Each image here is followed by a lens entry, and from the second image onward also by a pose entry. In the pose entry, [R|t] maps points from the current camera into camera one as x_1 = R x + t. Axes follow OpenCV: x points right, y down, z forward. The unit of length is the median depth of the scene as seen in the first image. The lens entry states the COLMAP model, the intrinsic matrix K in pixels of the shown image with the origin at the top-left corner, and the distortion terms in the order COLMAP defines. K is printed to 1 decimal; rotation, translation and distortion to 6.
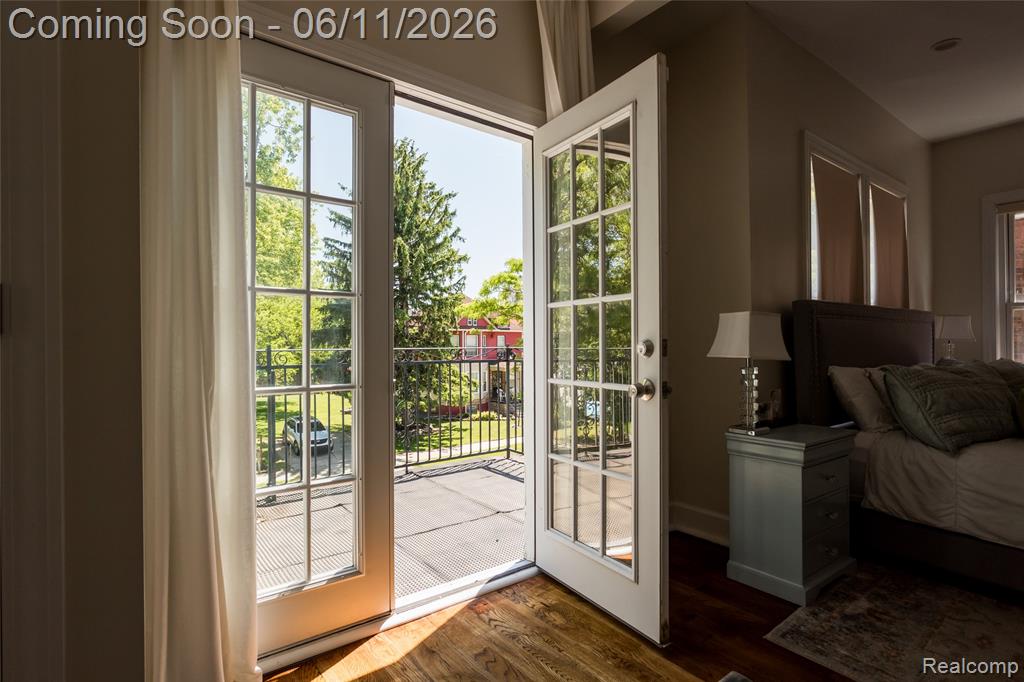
lens RADIAL K [[509.5, 0, 512.0], [0, 509.5, 341.0], [0, 0, 1]] dist [0.001513, 0.001607]
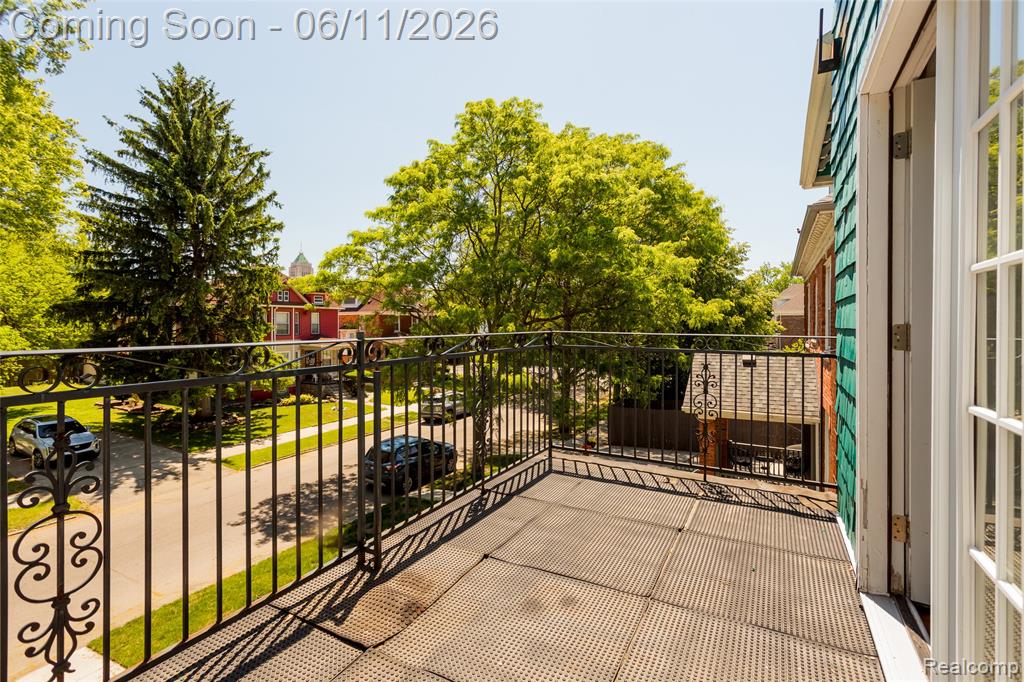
lens RADIAL K [[481.8, 0, 508.6], [0, 481.8, 324.4], [0, 0, 1]] dist [0.003950, 0.001528]
pose [[0.906472, 0.003230, 0.422253, -0.087791], [-0.008330, 0.999913, 0.010234, -0.001196], [-0.422183, -0.012794, 0.906420, 0.056941]]
